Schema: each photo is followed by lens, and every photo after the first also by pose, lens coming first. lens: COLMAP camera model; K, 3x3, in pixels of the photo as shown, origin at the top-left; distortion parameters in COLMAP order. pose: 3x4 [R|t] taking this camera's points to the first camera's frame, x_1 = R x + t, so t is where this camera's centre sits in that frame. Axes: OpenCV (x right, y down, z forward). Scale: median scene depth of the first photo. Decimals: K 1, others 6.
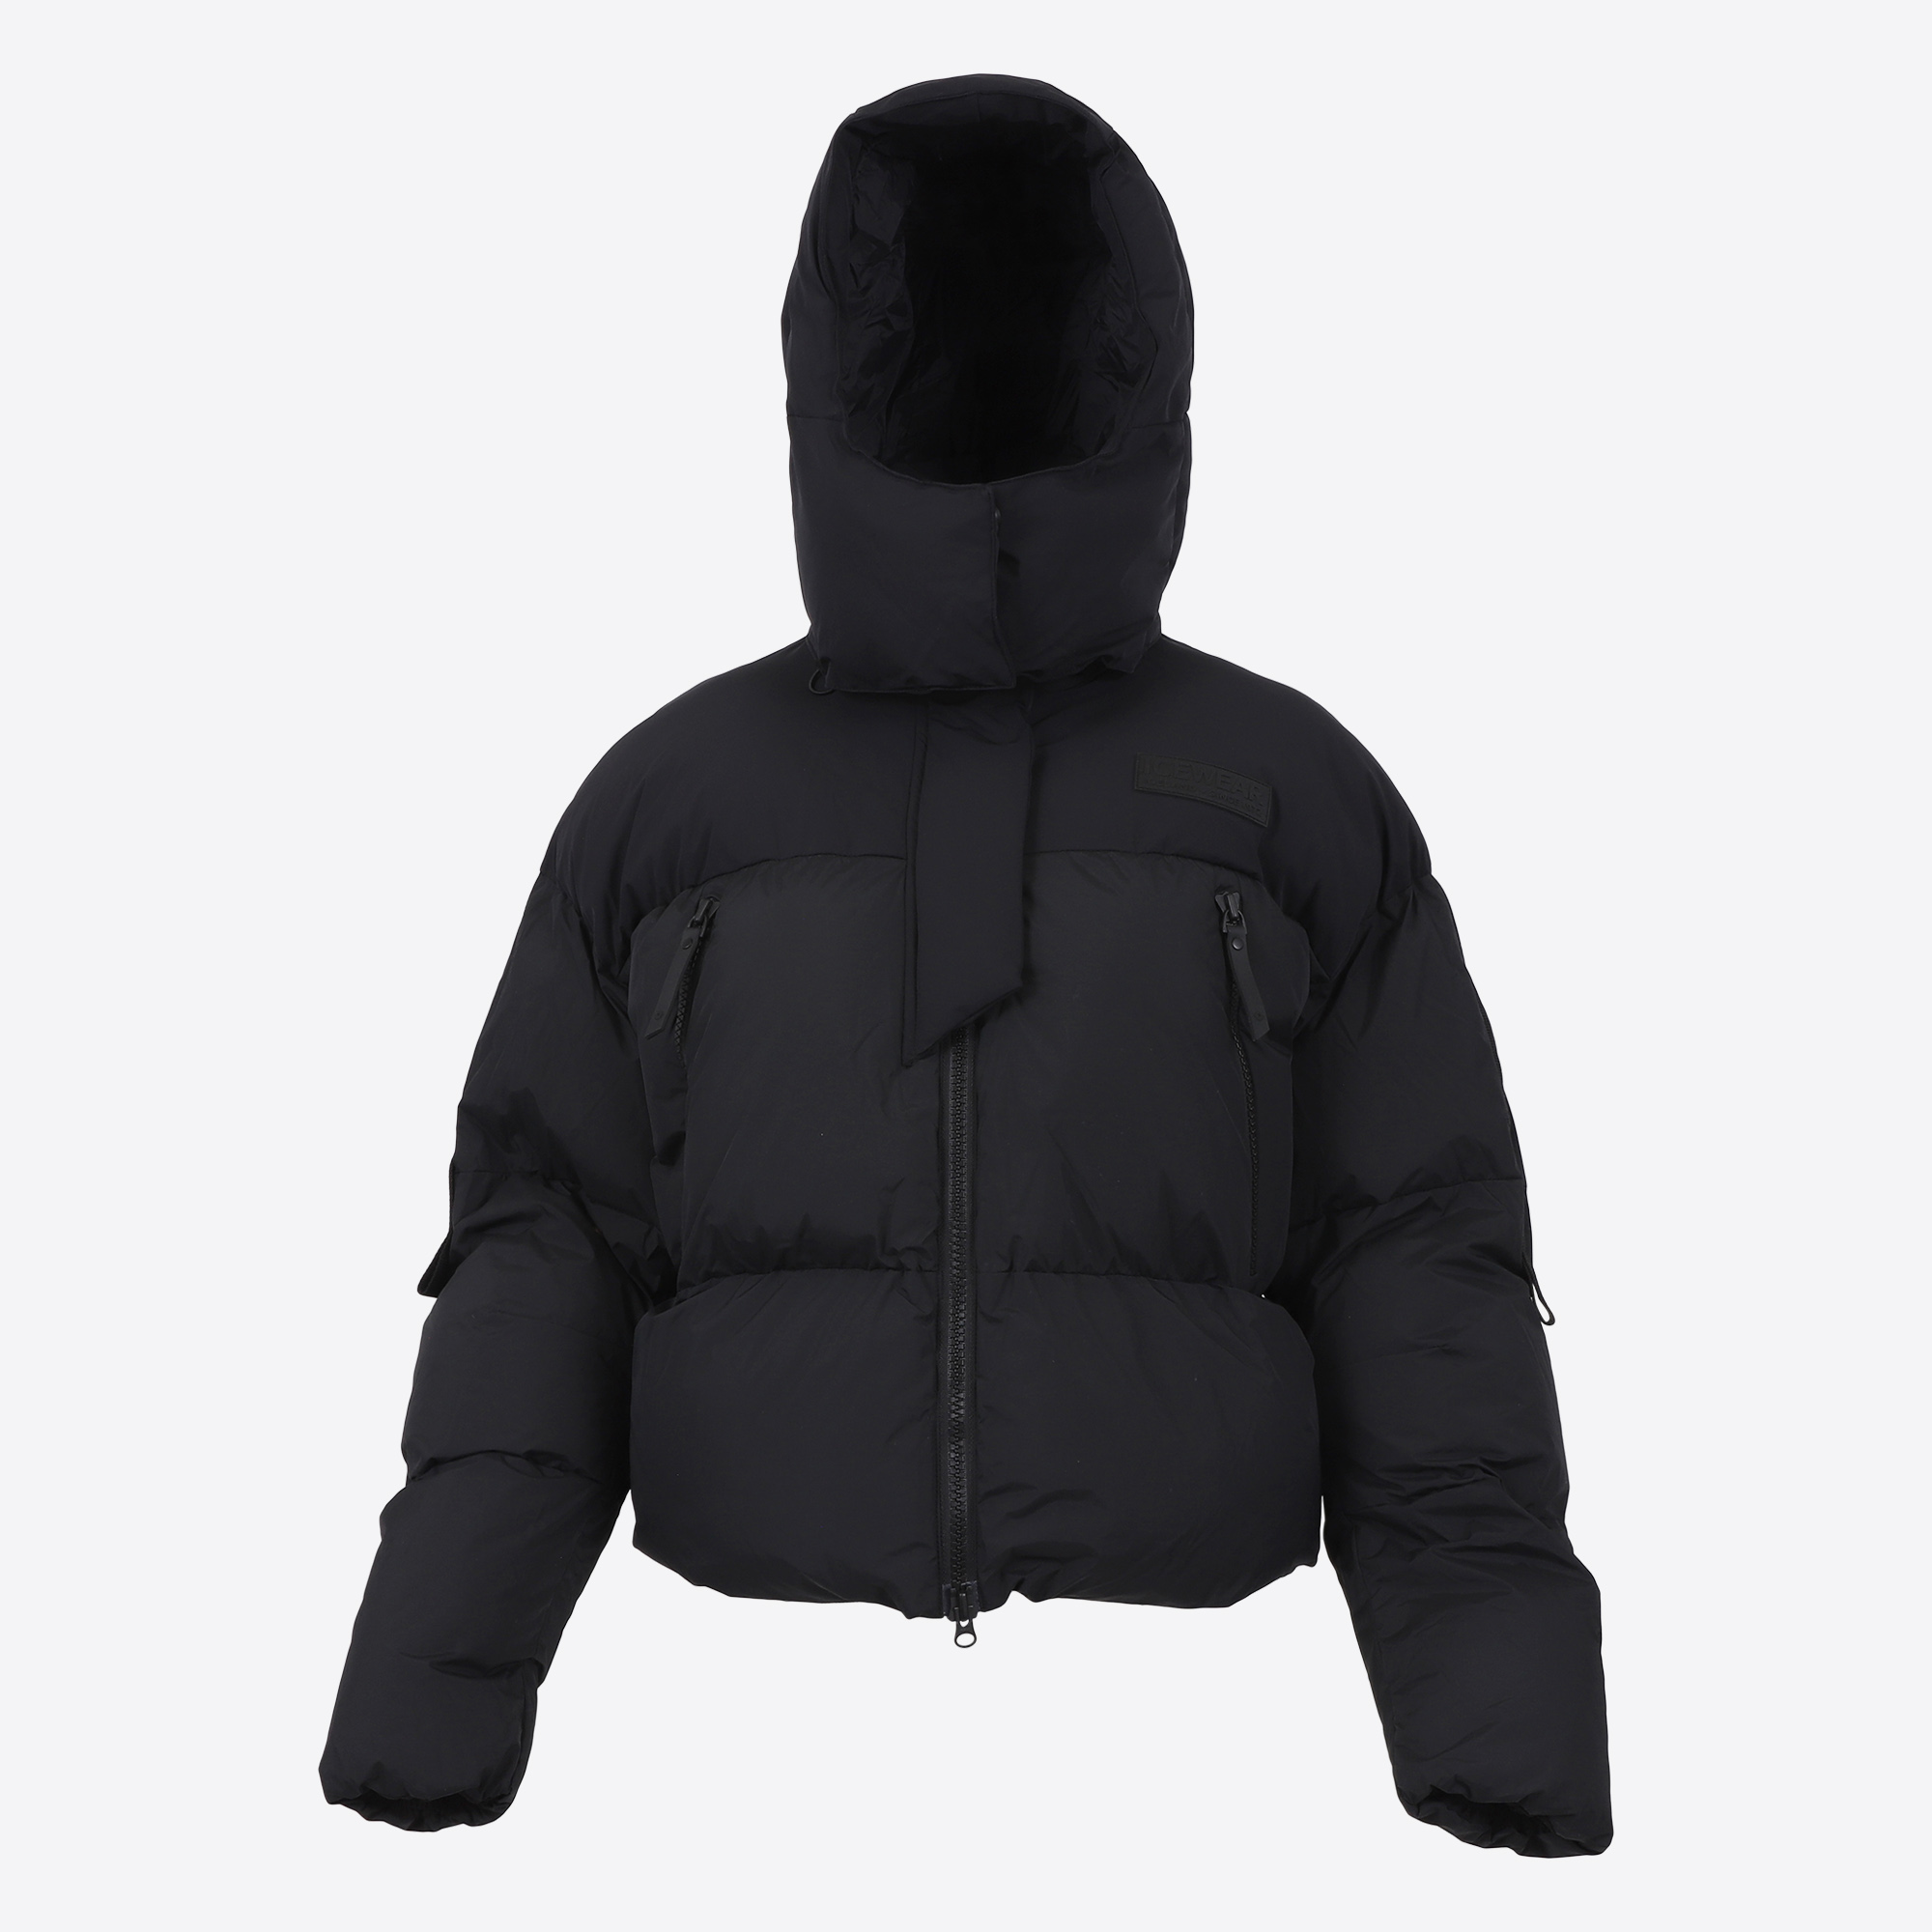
lens RADIAL K [[2814.4, 0, 1013.0], [0, 2814.4, 918.1], [0, 0, 1]] dist [0.067677, 0.000000]
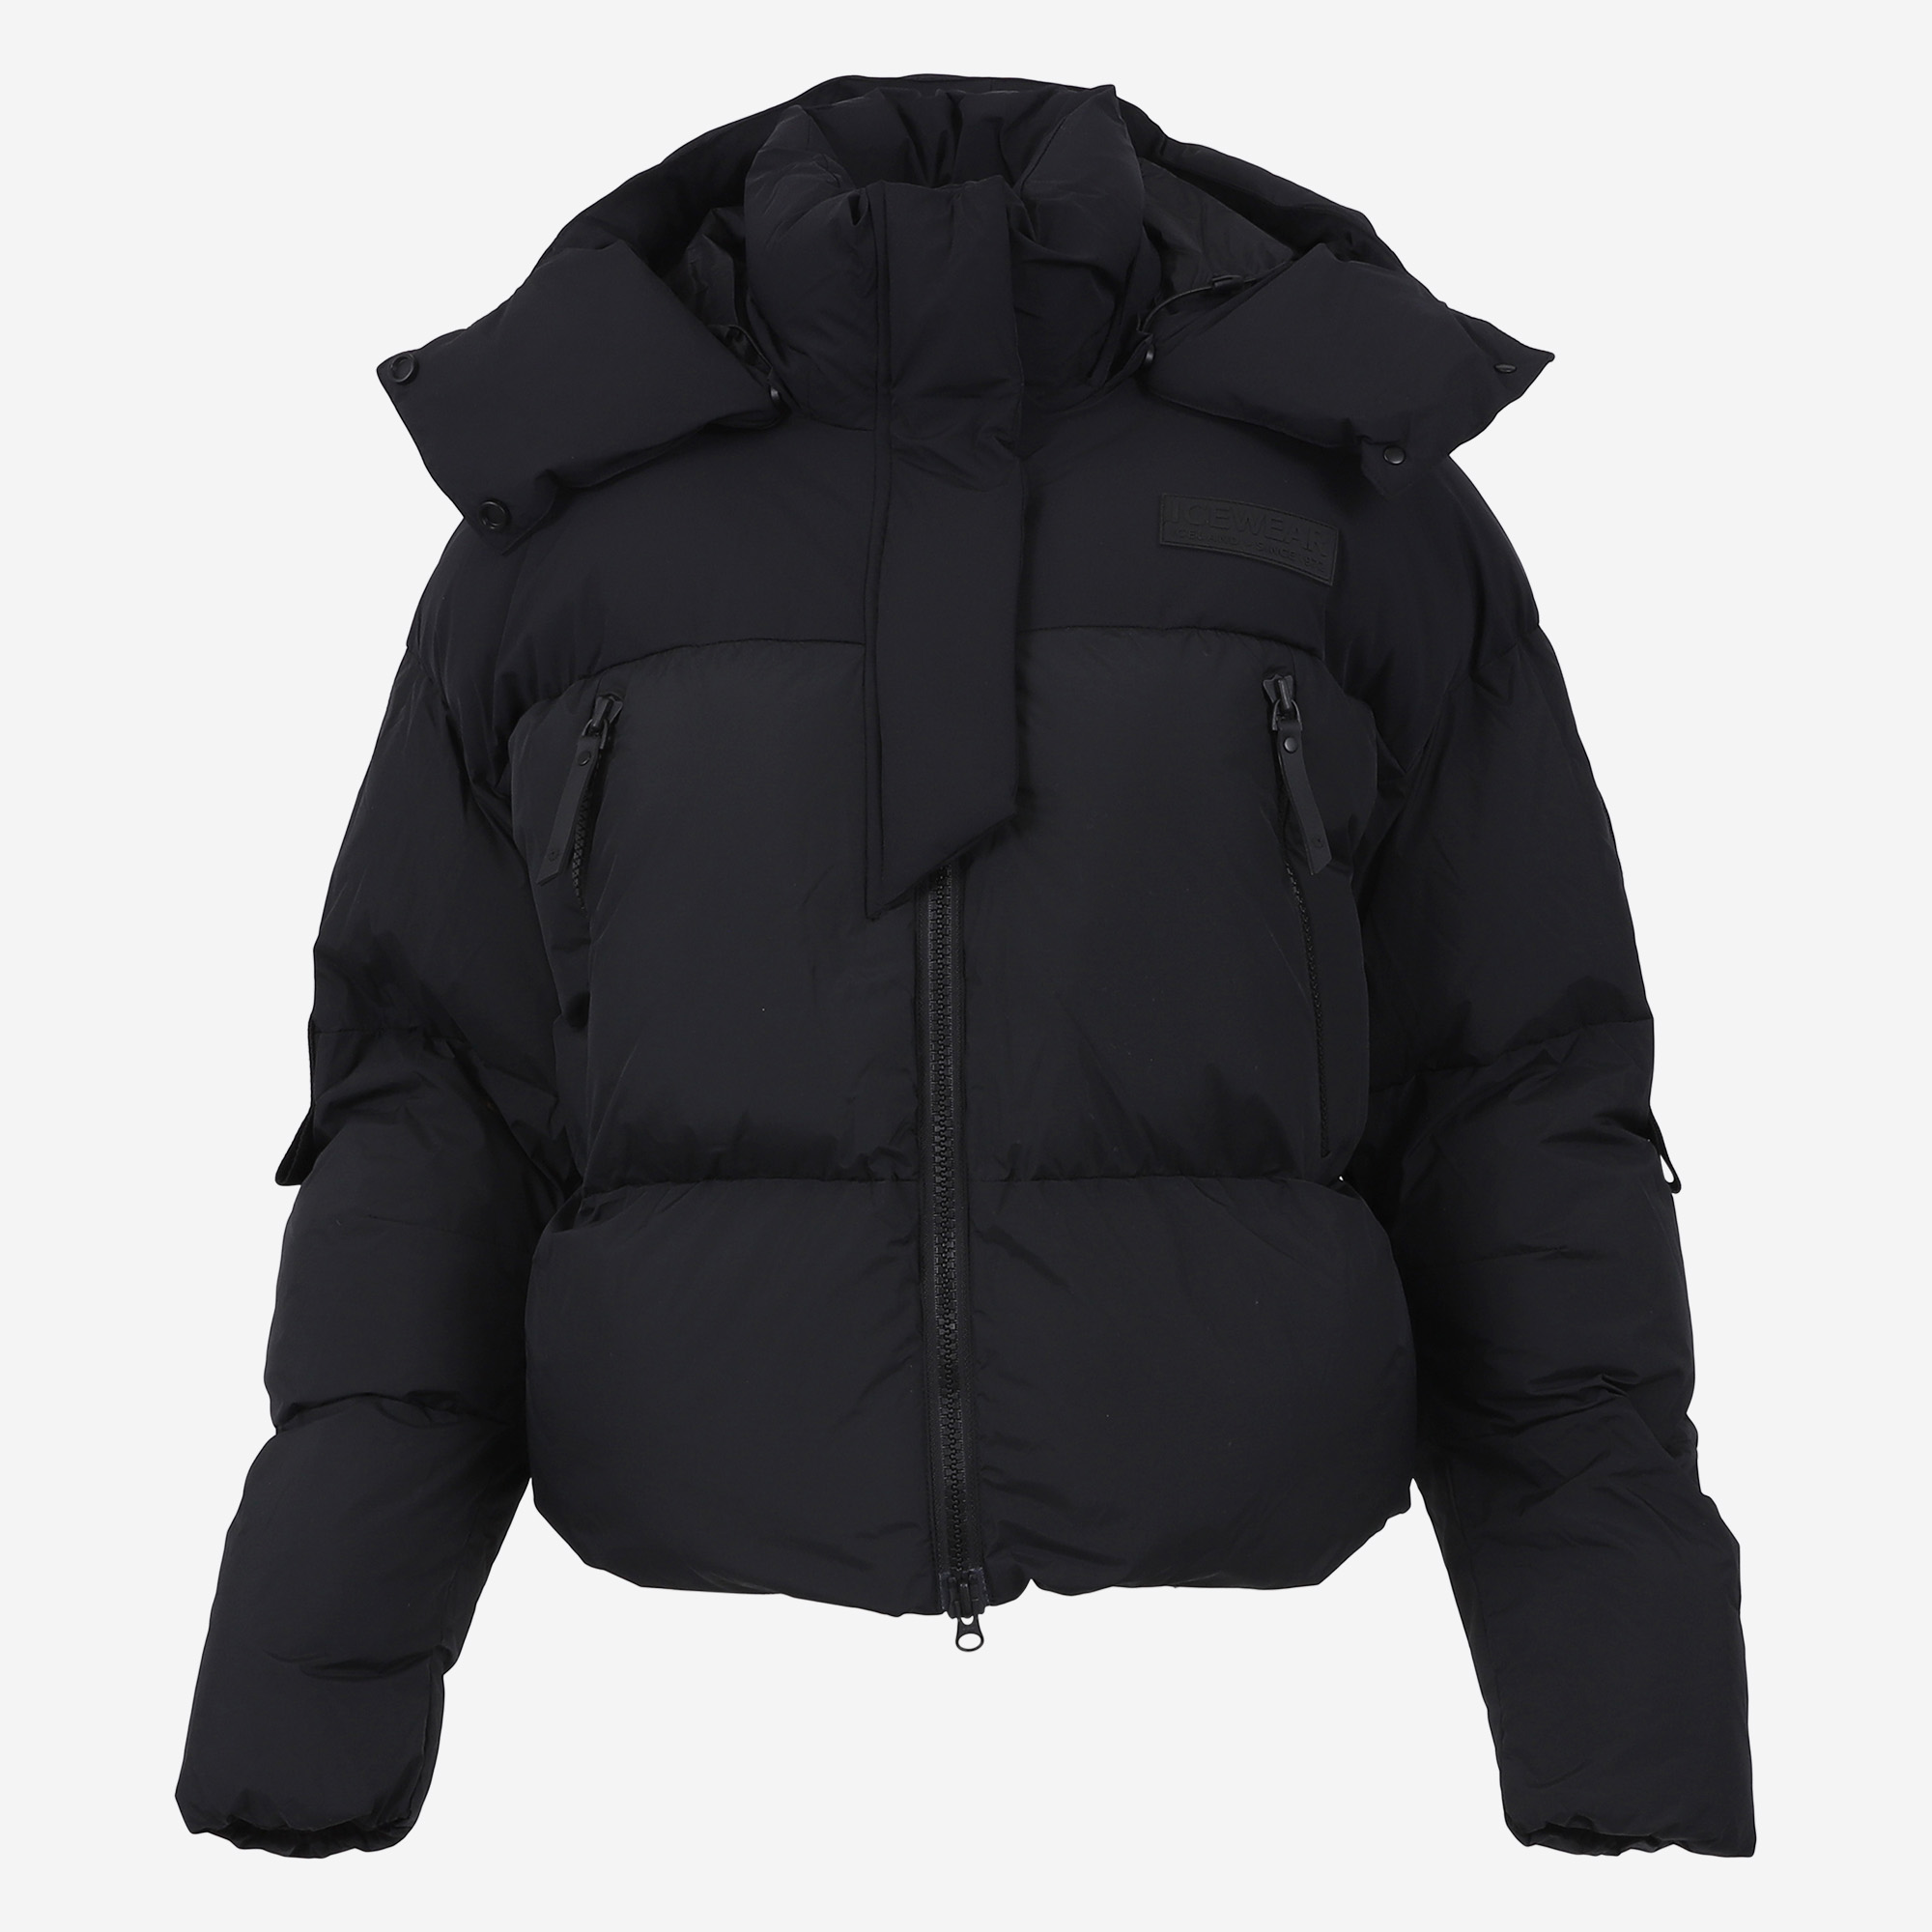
lens RADIAL K [[2814.4, 0, 960.4], [0, 2814.4, 976.3], [0, 0, 1]] dist [0.067677, 0.000000]
pose [[0.999554, -0.029255, 0.005998, -0.017446], [0.028381, 0.993072, 0.114031, -0.017191], [-0.009292, -0.113810, 0.993459, 0.221926]]
